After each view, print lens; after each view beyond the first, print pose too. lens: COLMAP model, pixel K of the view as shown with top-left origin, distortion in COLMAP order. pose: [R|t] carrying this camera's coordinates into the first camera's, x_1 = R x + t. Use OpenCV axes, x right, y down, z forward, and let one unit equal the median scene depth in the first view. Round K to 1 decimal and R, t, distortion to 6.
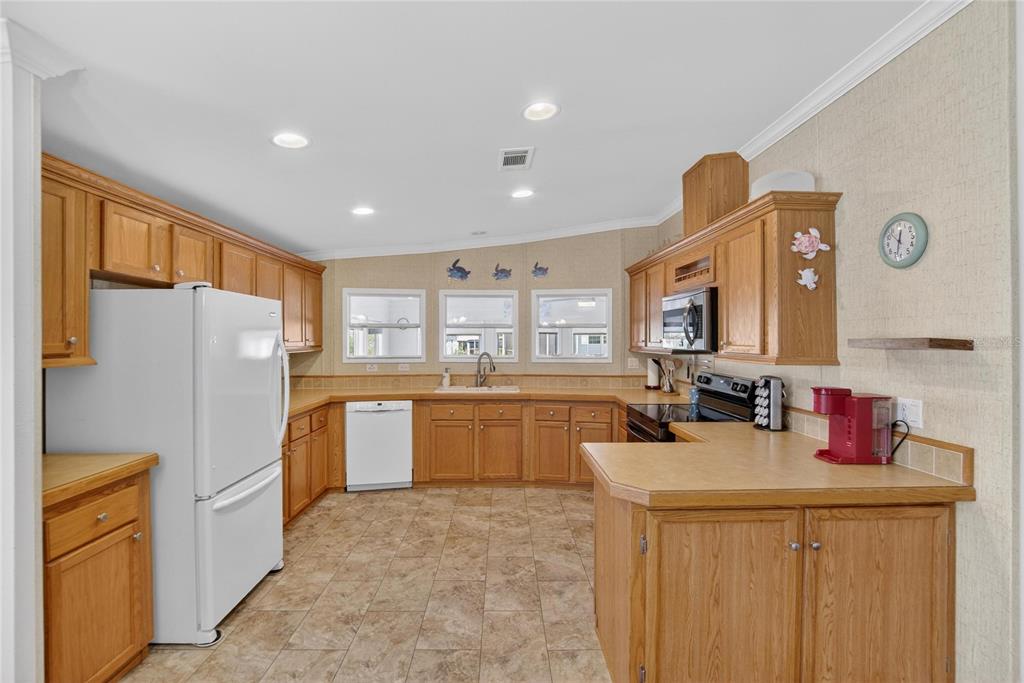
lens RADIAL K [[458.0, 0, 526.4], [0, 458.0, 340.5], [0, 0, 1]] dist [-0.026452, 0.000498]
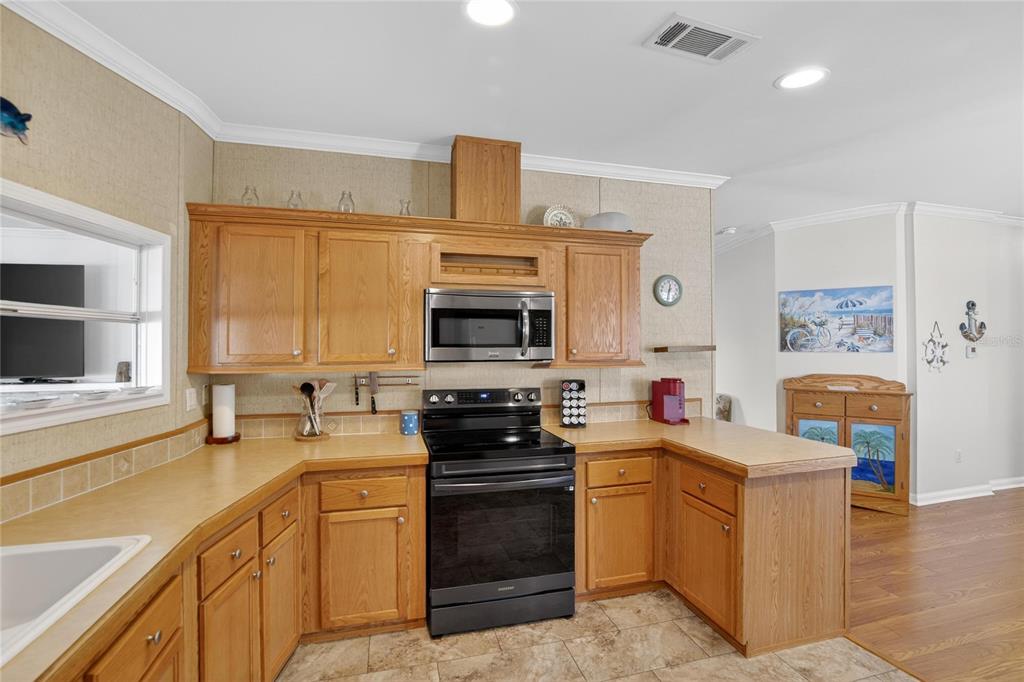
lens RADIAL K [[458.0, 0, 510.4], [0, 458.0, 341.7], [0, 0, 1]] dist [-0.026452, 0.000498]
pose [[-0.209493, 0.008297, 0.977775, -0.408122], [0.007502, 0.999948, -0.006878, -0.006892], [-0.977781, 0.005895, -0.209545, 1.017381]]
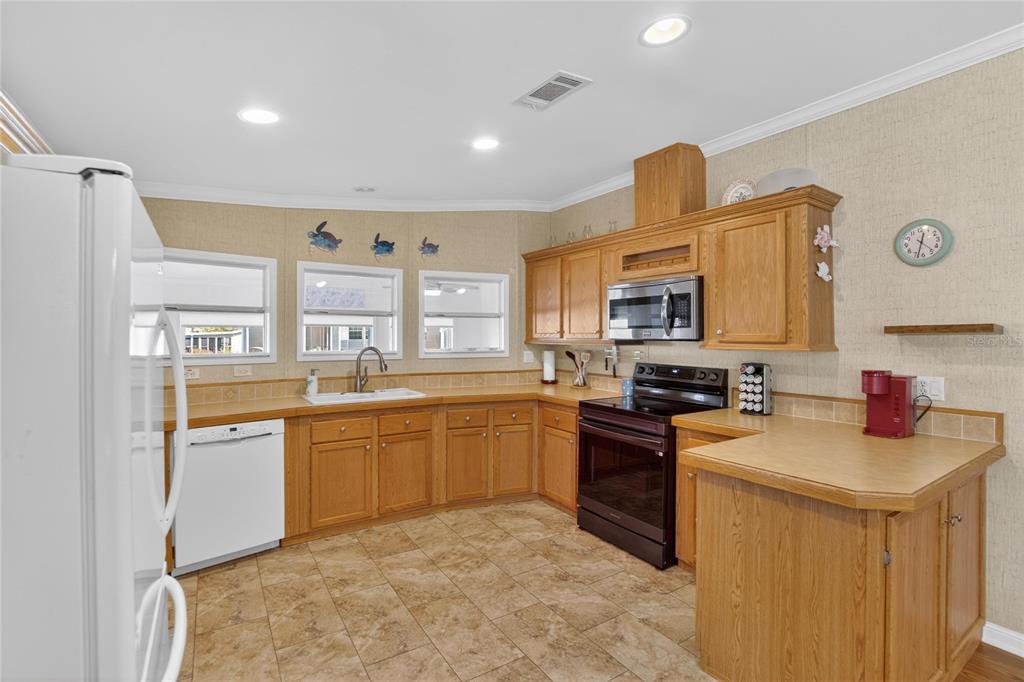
lens RADIAL K [[458.0, 0, 513.3], [0, 458.0, 335.7], [0, 0, 1]] dist [-0.026452, 0.000498]
pose [[0.856735, -0.000328, 0.515756, -0.360906], [0.001772, 0.999996, -0.002308, 0.011806], [-0.515754, 0.002891, 0.856732, 0.289937]]
